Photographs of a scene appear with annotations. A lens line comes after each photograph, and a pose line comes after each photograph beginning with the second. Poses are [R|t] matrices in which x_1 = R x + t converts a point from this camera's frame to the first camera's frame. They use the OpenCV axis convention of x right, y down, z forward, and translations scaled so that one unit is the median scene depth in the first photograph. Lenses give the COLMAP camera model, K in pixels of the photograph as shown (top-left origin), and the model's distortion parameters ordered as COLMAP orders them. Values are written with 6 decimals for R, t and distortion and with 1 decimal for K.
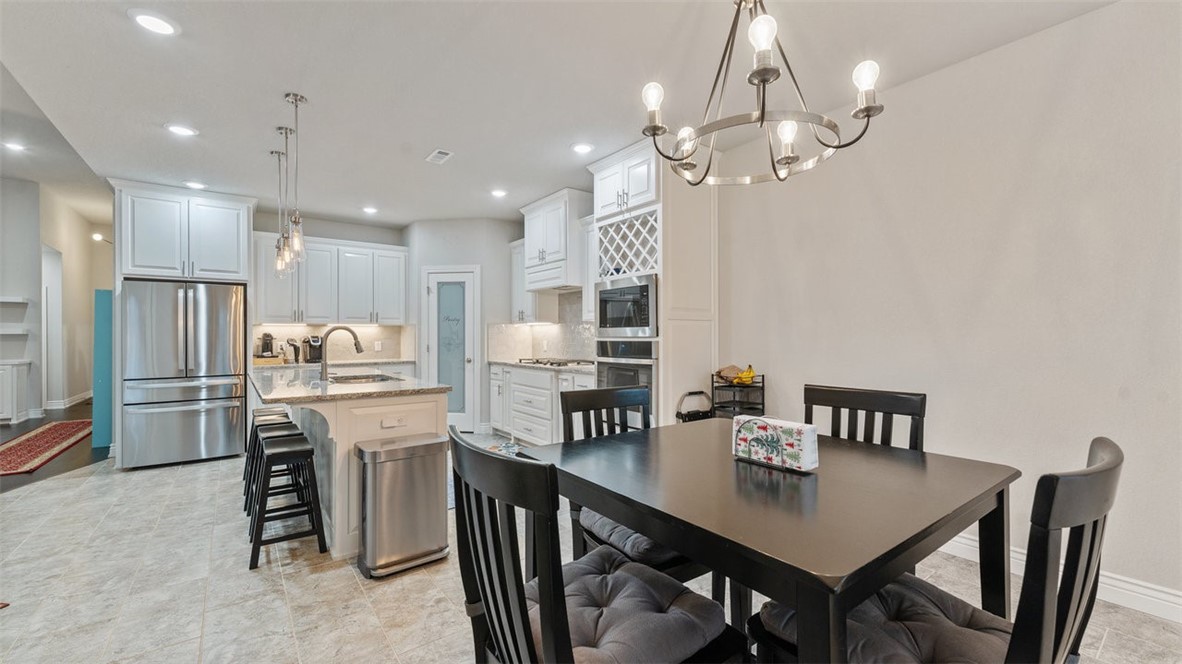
lens RADIAL K [[476.2, 0, 589.9], [0, 476.2, 336.6], [0, 0, 1]] dist [-0.002167, 0.000087]
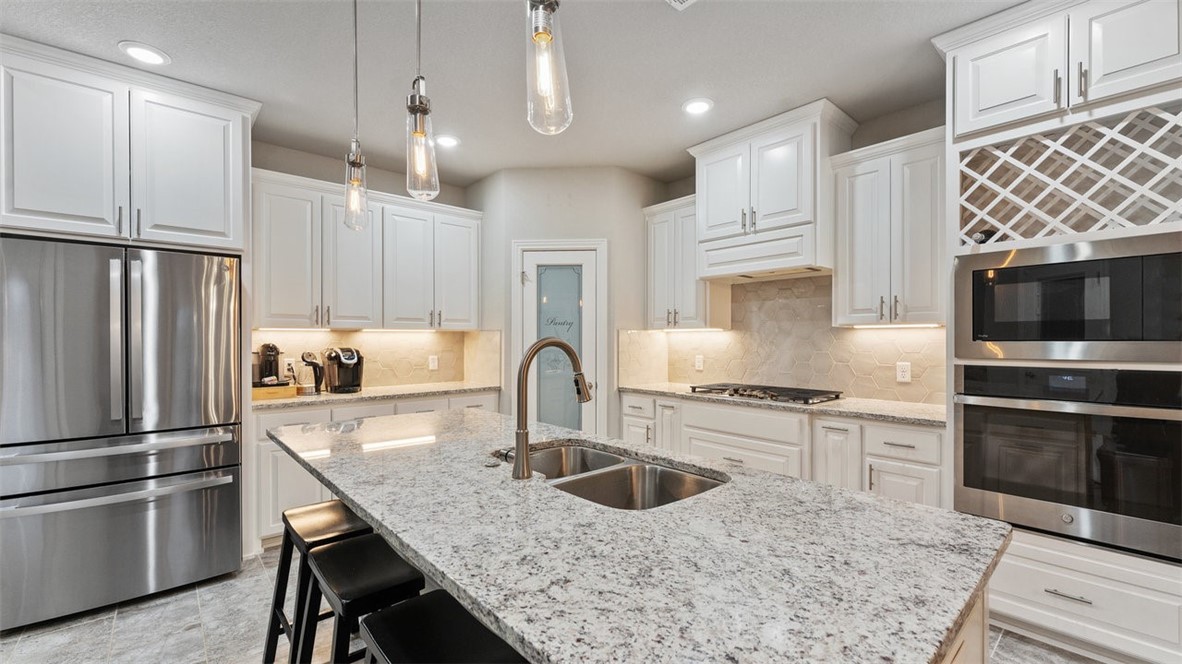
lens RADIAL K [[485.3, 0, 588.8], [0, 485.3, 343.3], [0, 0, 1]] dist [0.002154, 0.000418]
pose [[0.996945, 0.002734, 0.078054, -0.326693], [-0.003240, 0.999975, 0.006356, -0.013327], [-0.078035, -0.006590, 0.996929, 0.364892]]
